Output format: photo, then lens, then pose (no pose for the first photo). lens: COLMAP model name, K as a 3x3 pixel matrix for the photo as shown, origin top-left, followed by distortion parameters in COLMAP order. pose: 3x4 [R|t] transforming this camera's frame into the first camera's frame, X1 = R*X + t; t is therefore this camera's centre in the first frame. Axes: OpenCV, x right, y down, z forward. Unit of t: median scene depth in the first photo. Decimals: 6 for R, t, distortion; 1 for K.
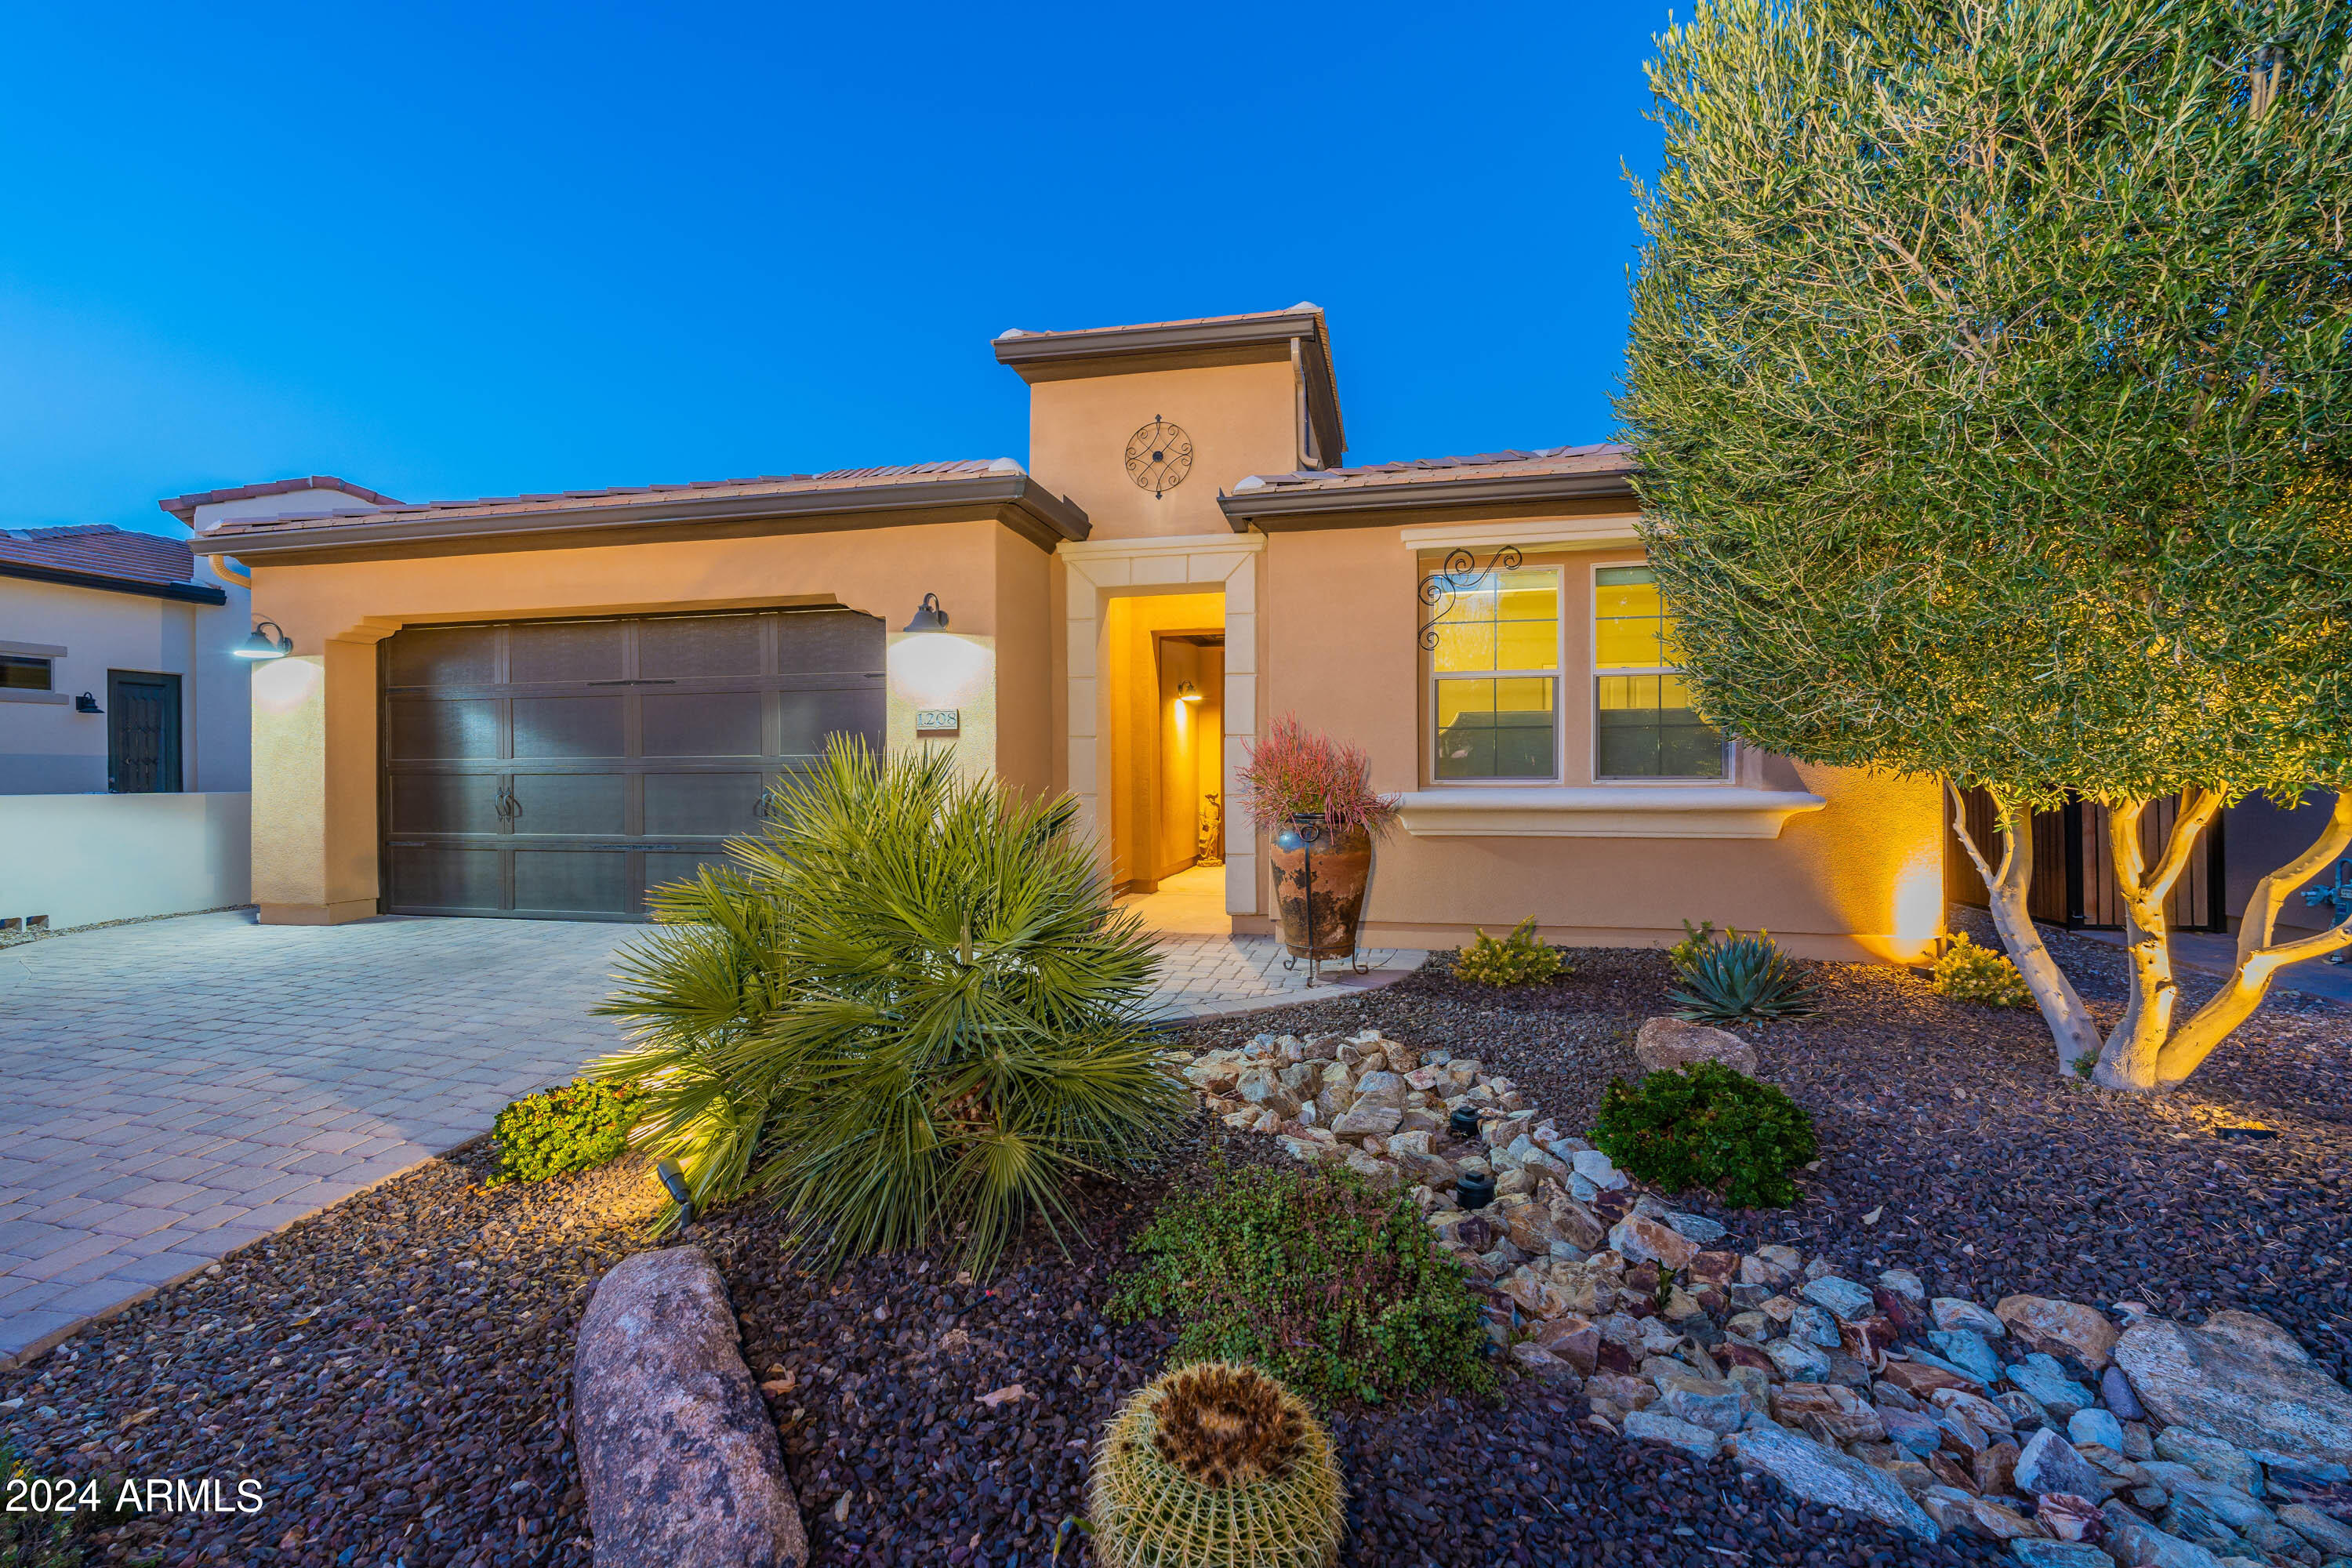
lens RADIAL K [[1040.7, 0, 1174.7], [0, 1040.7, 760.0], [0, 0, 1]] dist [-0.002421, -0.000299]
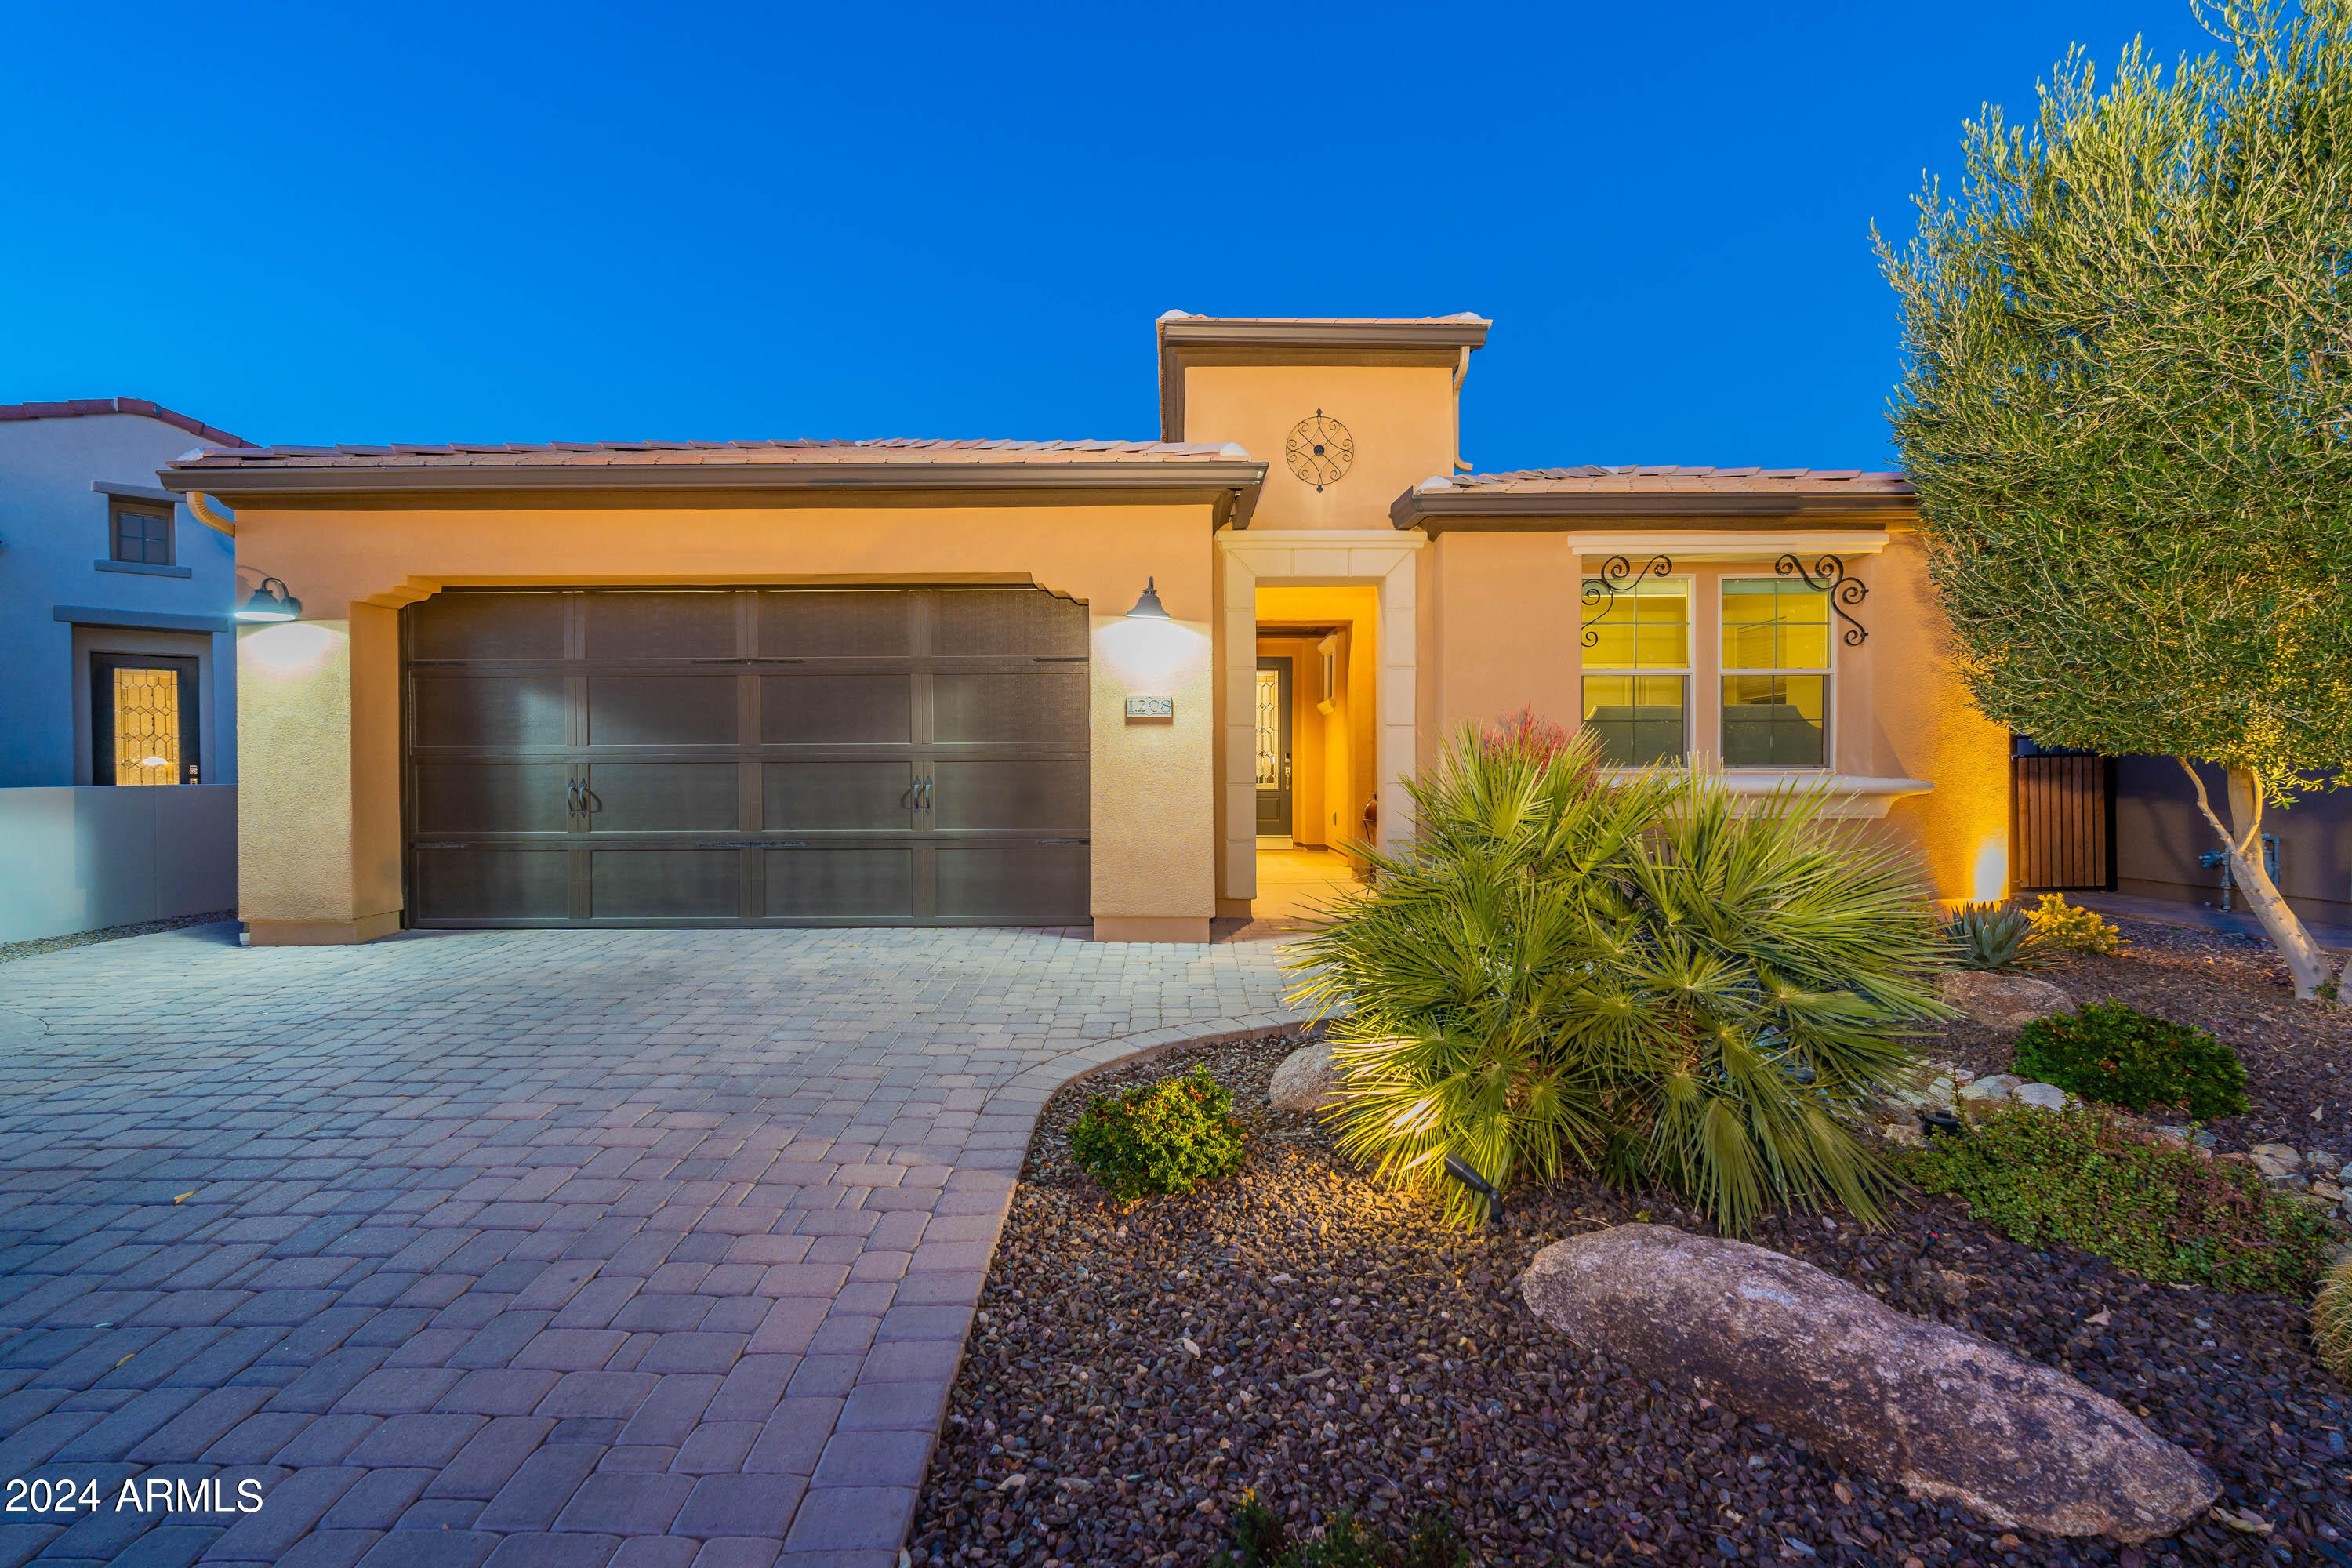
lens RADIAL K [[1040.7, 0, 1174.7], [0, 1040.7, 760.0], [0, 0, 1]] dist [-0.002421, -0.000299]
pose [[0.974259, 0.001362, 0.225428, -0.377077], [-0.002907, 0.999975, 0.006522, 0.003952], [-0.225414, -0.007010, 0.974238, 0.040628]]
